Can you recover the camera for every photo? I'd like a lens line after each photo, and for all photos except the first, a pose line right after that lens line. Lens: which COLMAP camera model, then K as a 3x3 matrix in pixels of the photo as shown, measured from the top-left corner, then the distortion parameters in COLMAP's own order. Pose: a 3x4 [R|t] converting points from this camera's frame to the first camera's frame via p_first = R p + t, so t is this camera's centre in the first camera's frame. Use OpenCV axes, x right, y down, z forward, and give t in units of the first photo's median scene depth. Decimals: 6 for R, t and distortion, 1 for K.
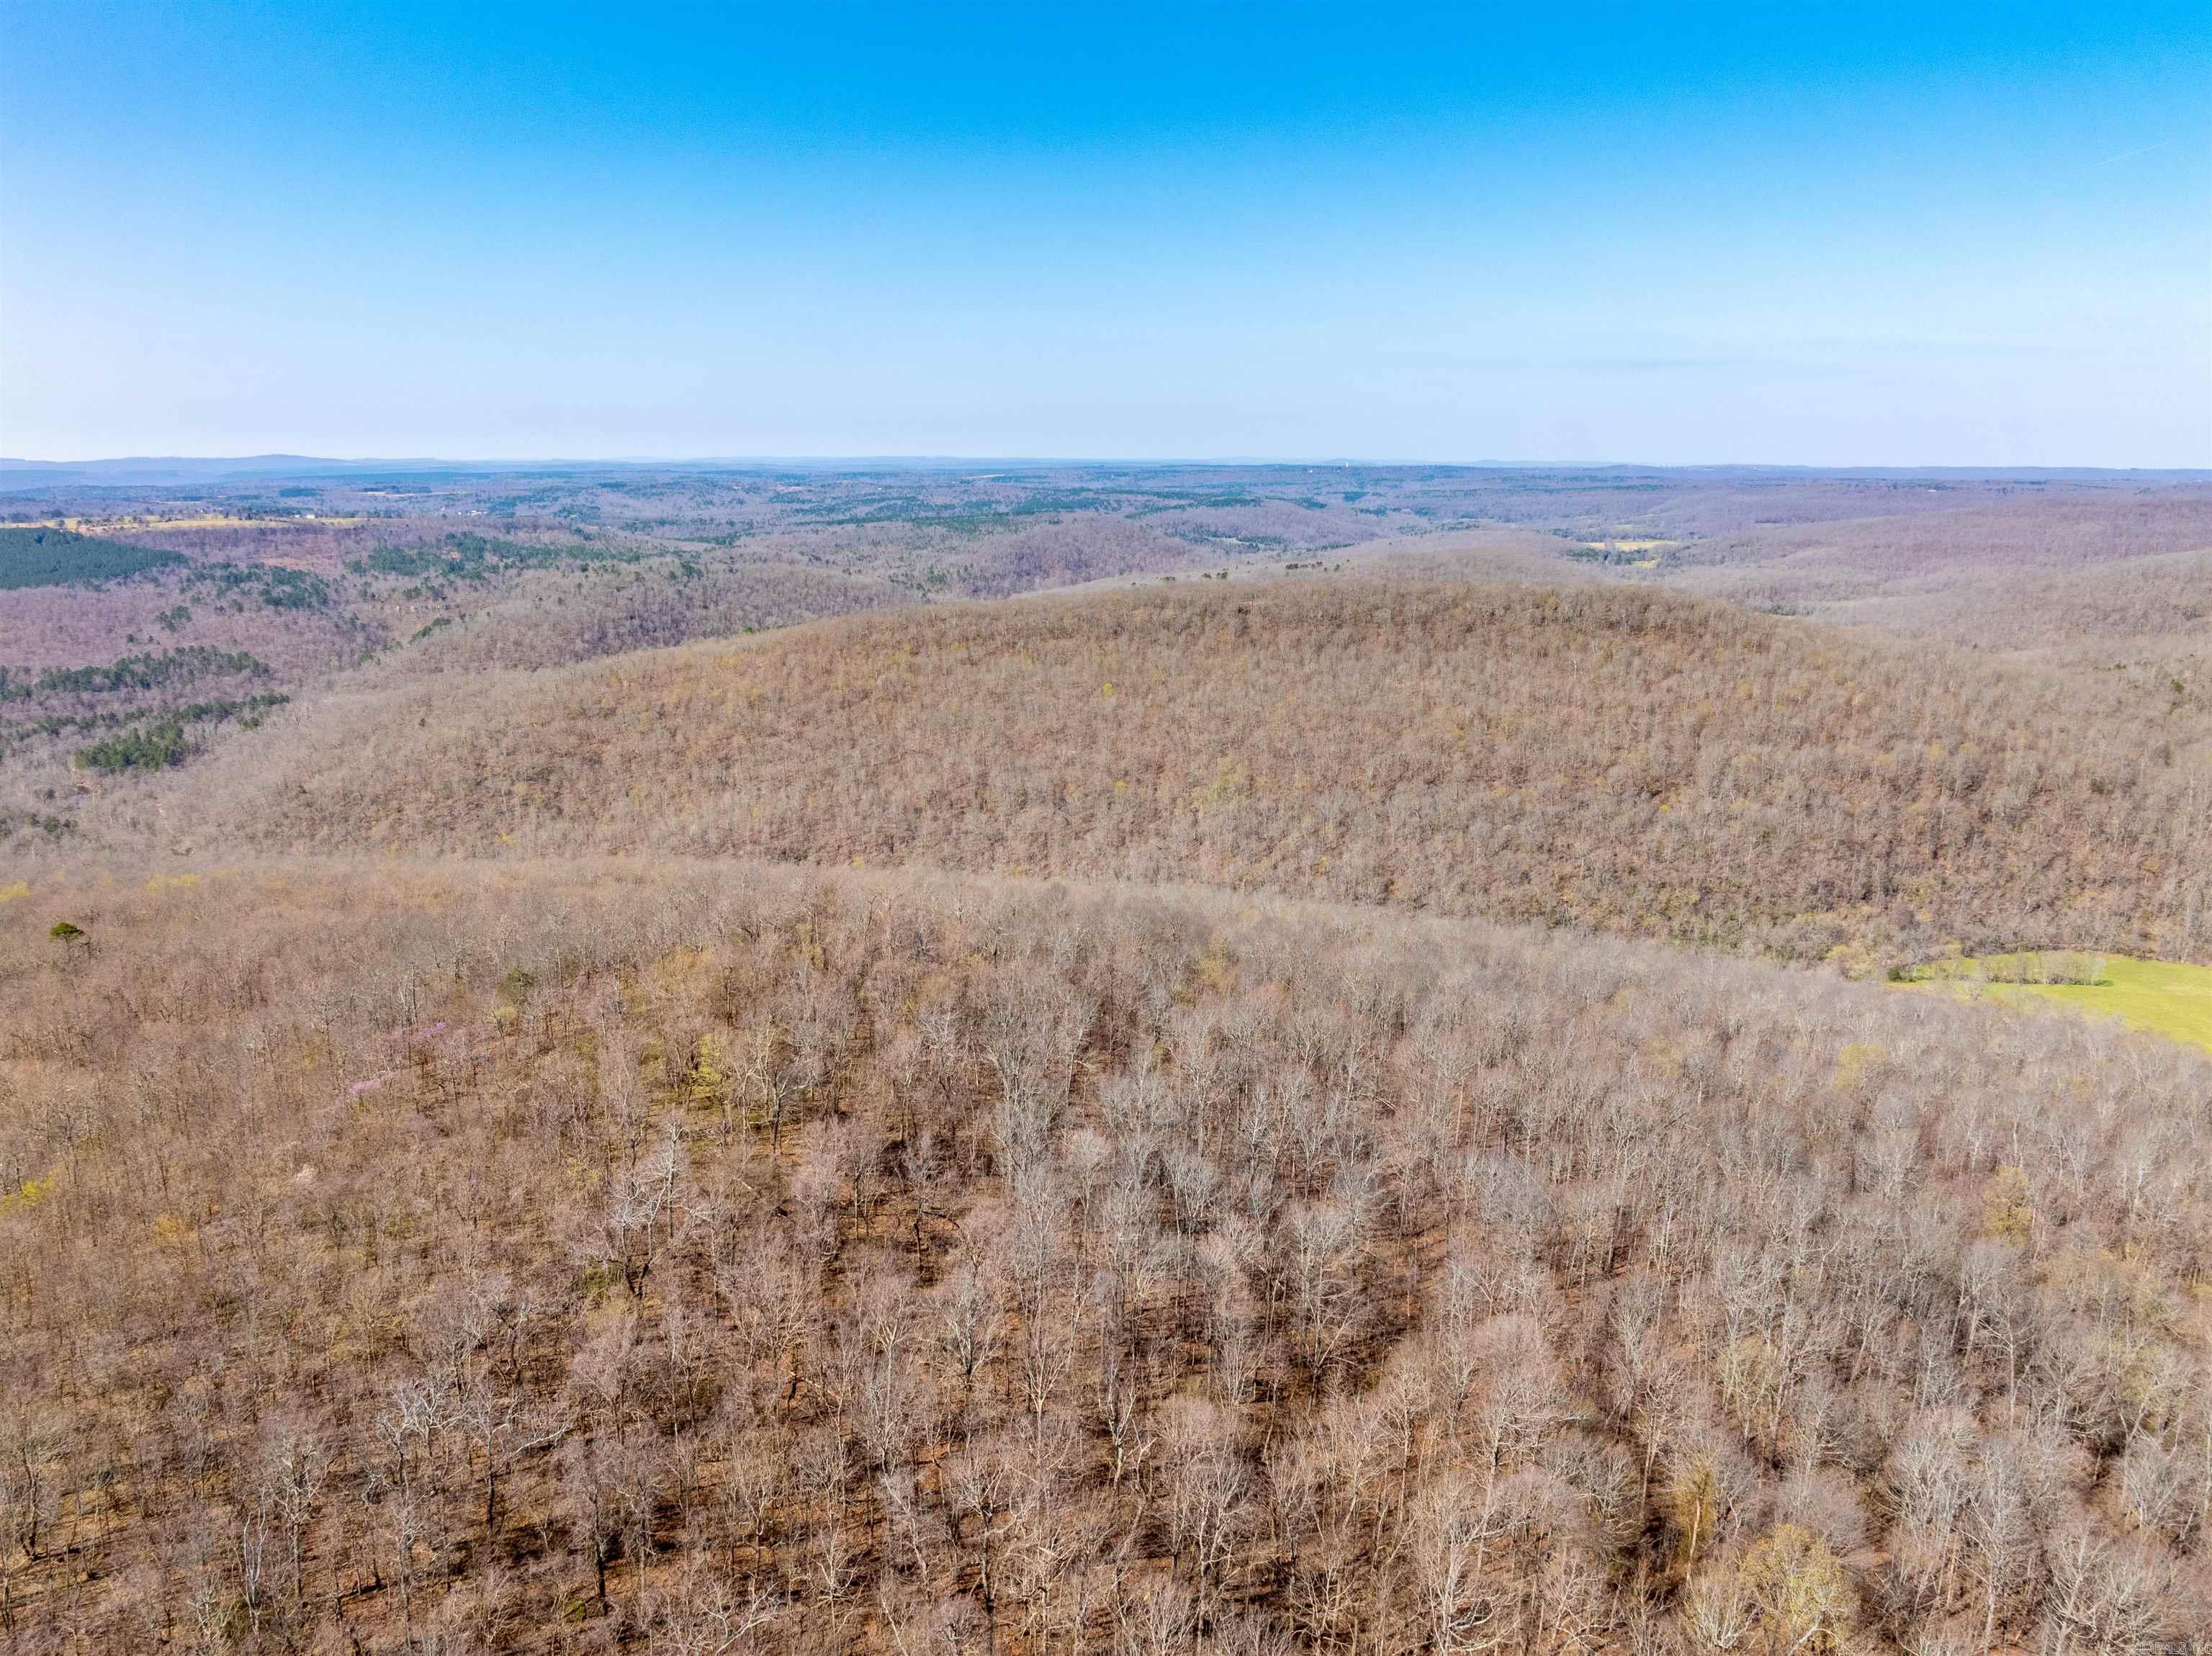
lens RADIAL K [[1559.8, 0, 1118.3], [0, 1559.8, 830.5], [0, 0, 1]] dist [-0.033116, 0.020773]
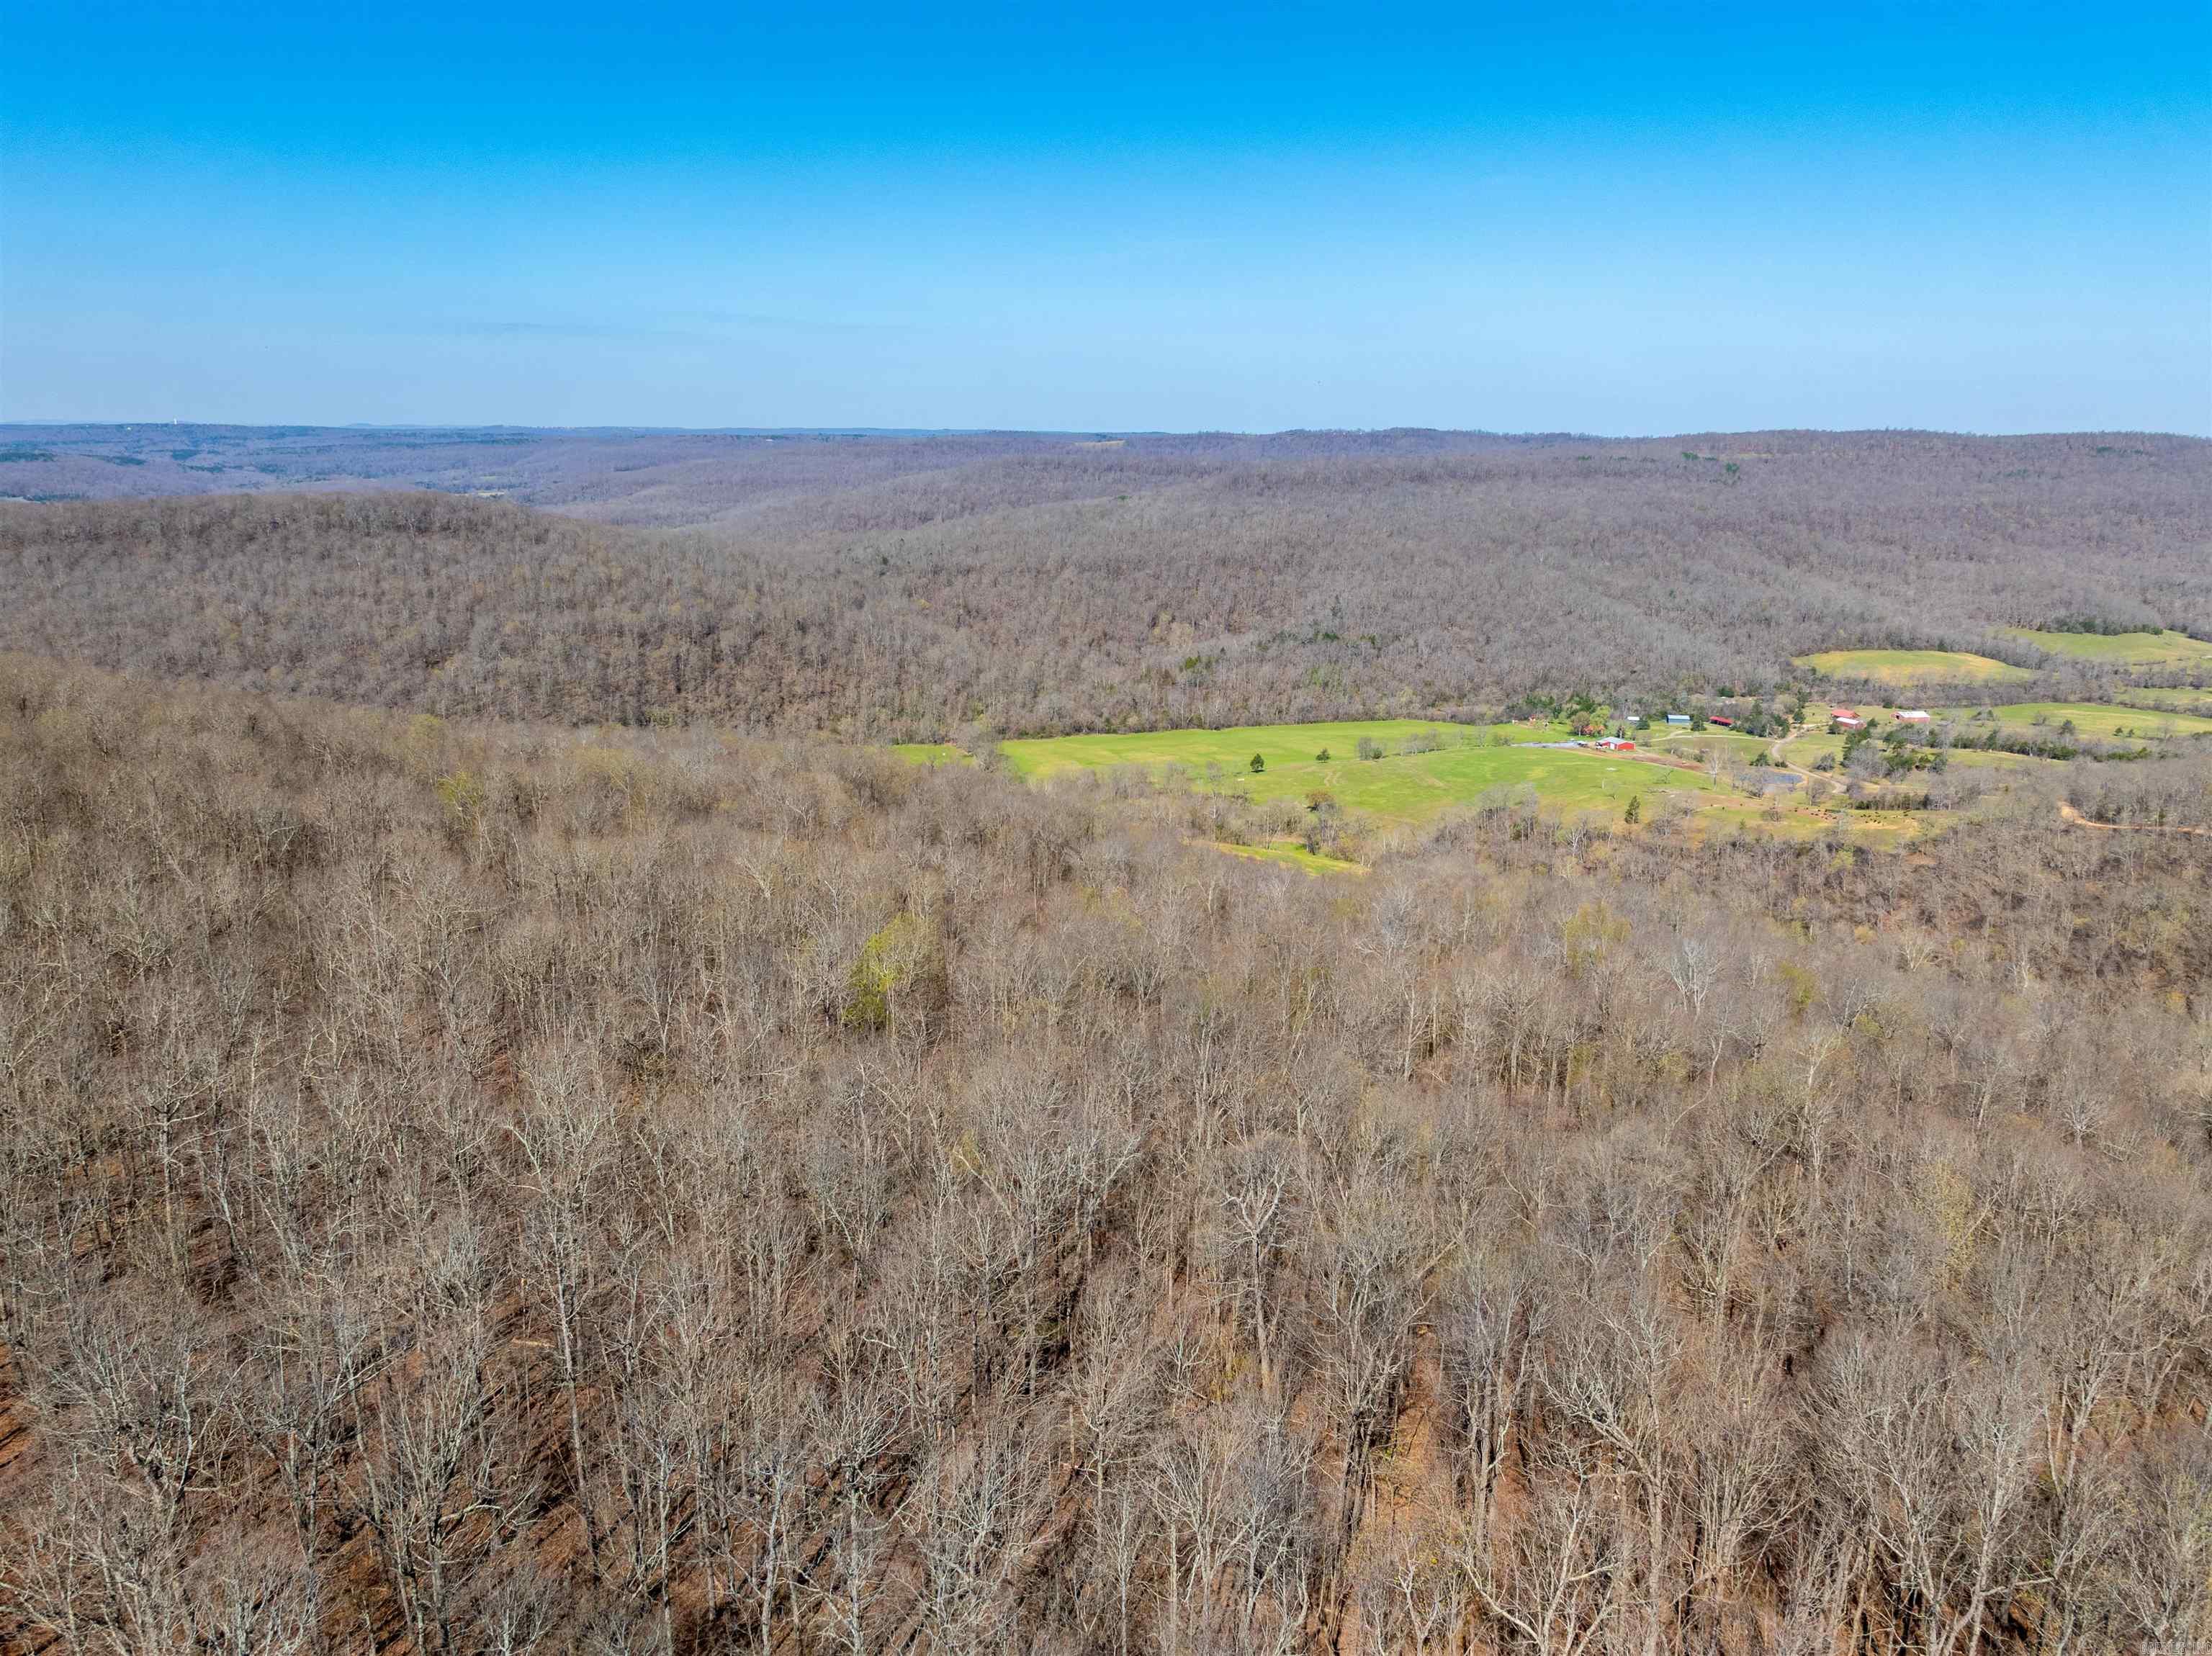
lens RADIAL K [[1559.8, 0, 1115.1], [0, 1559.8, 830.5], [0, 0, 1]] dist [-0.033116, 0.020773]
pose [[0.786485, -0.147192, 0.599813, 0.039610], [0.135171, 0.988663, 0.065375, 0.065302], [-0.602636, 0.029661, 0.797465, -0.116004]]
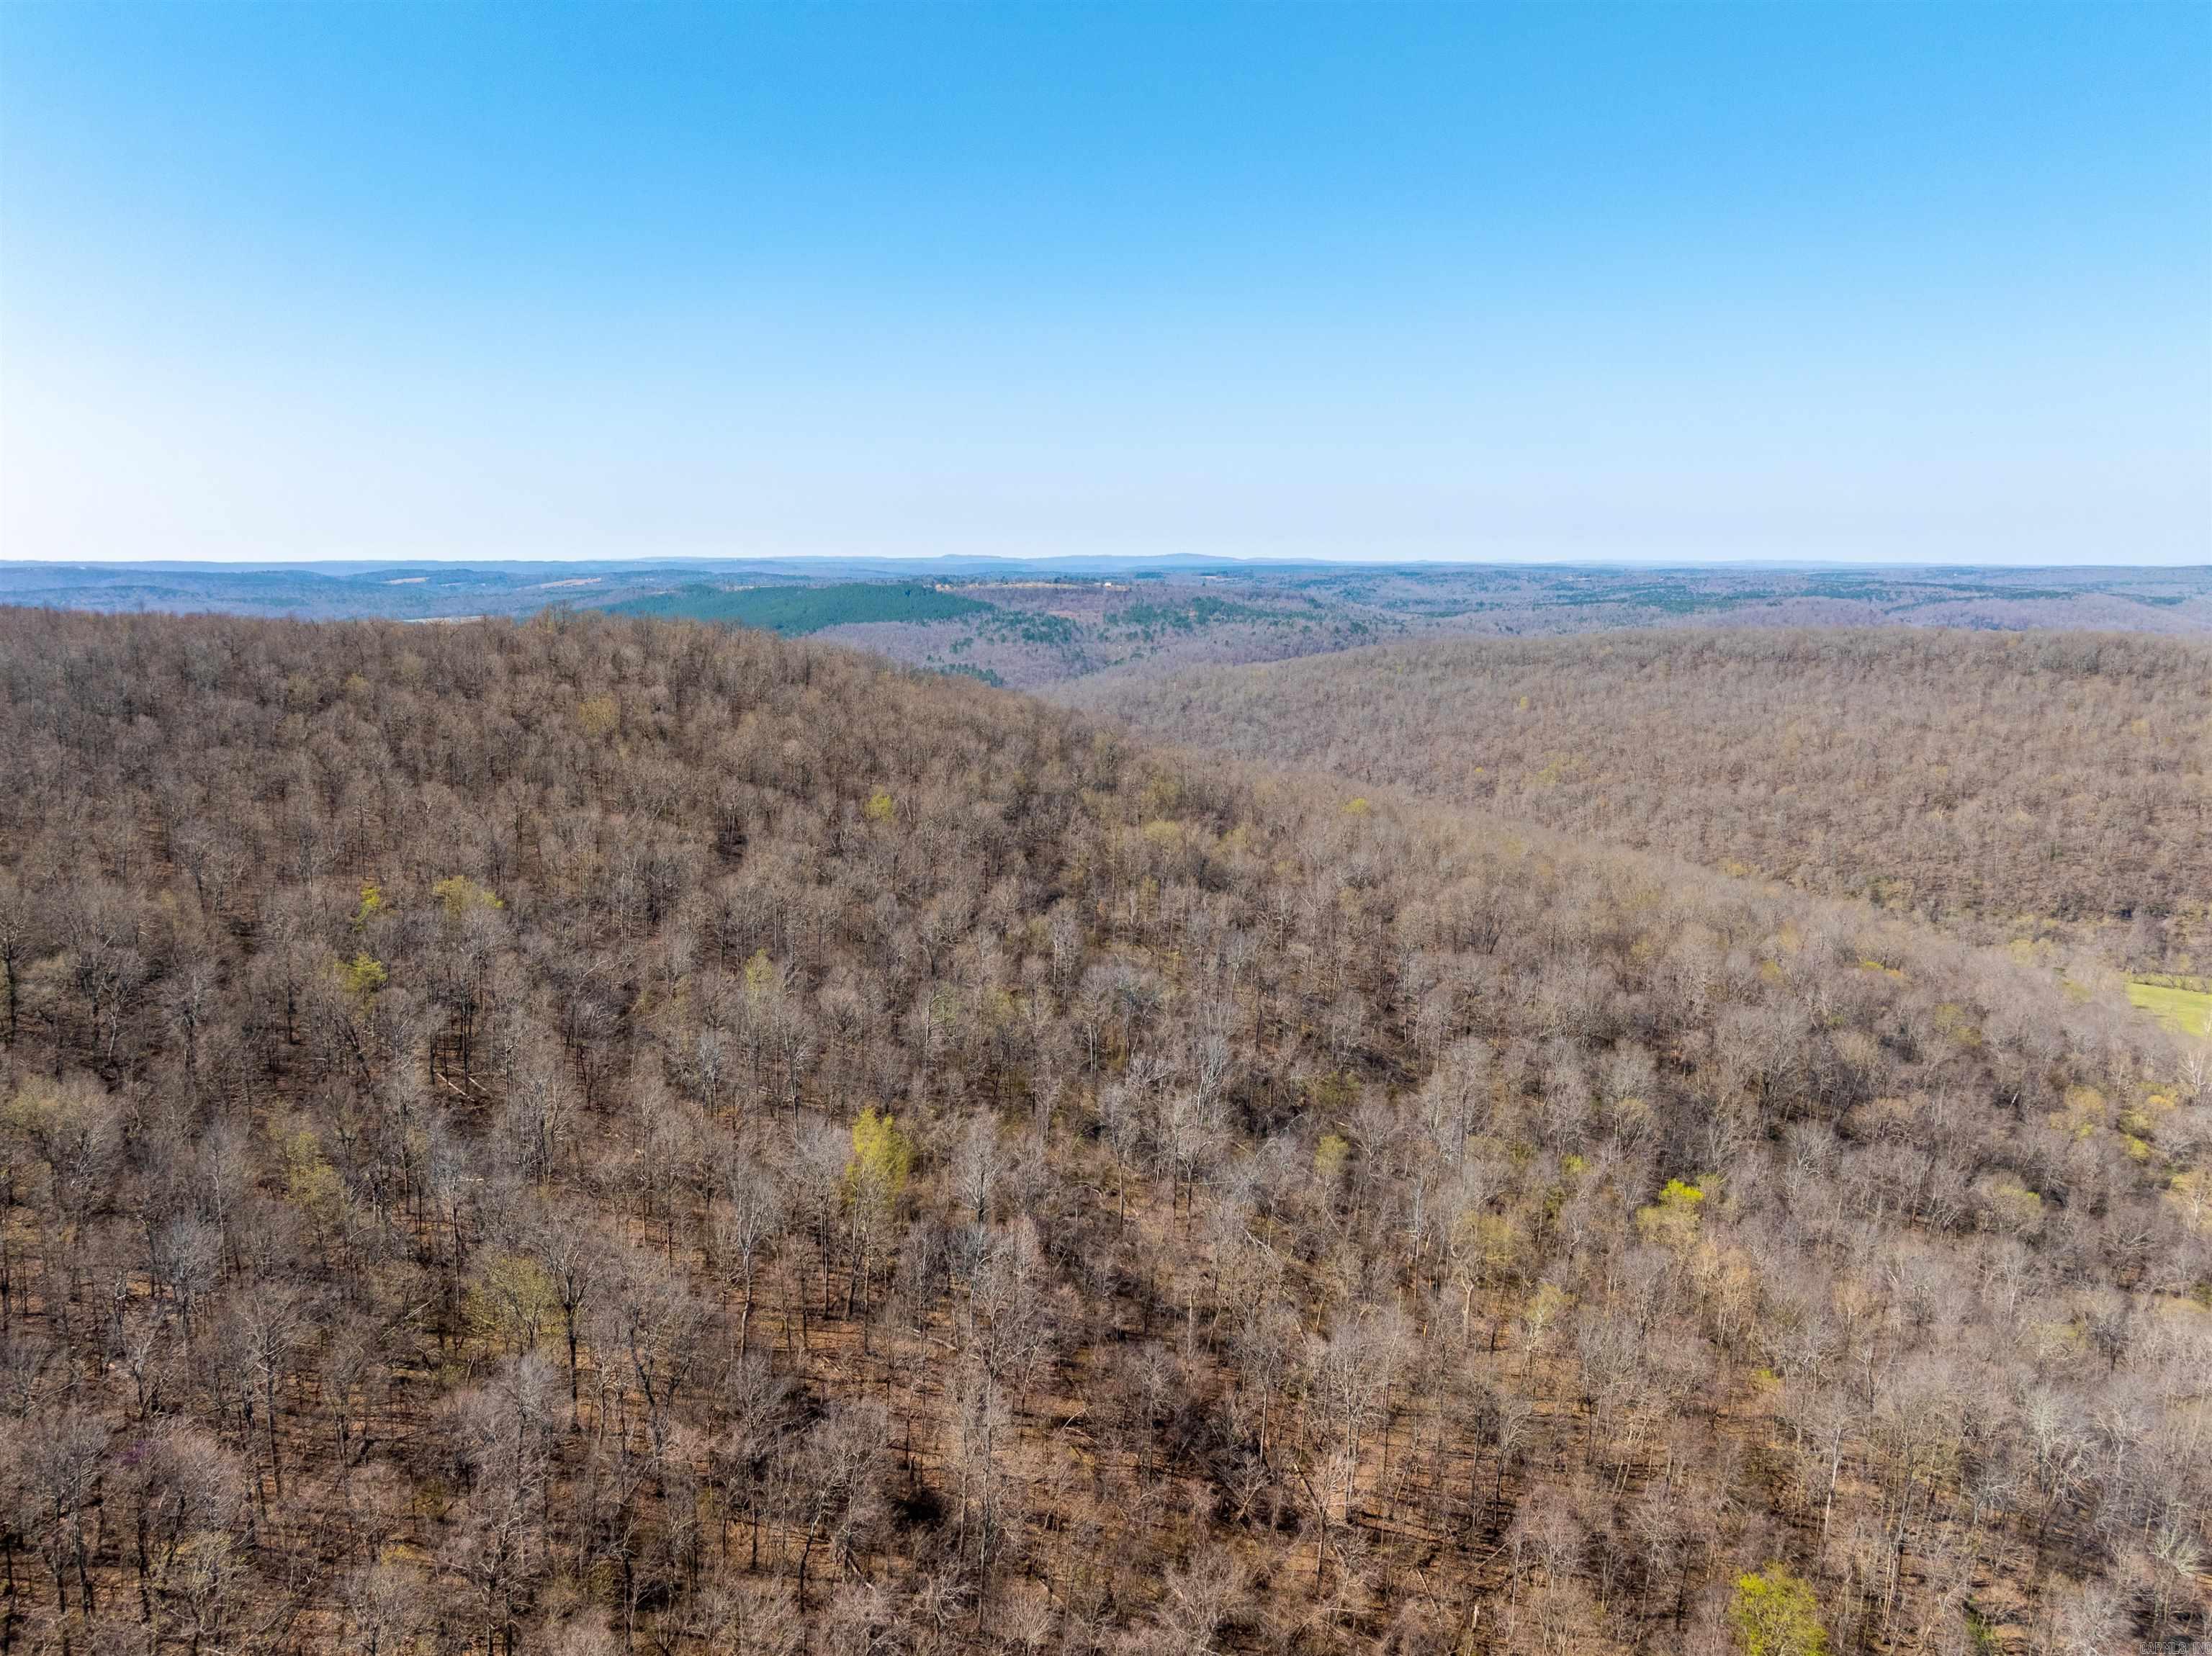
lens RADIAL K [[1559.8, 0, 1110.4], [0, 1559.8, 820.4], [0, 0, 1]] dist [-0.033116, 0.020773]
pose [[0.855224, 0.086782, -0.510942, 0.300167], [-0.122930, 0.991713, -0.037323, 0.070302], [0.503469, 0.094729, 0.858805, -0.121775]]
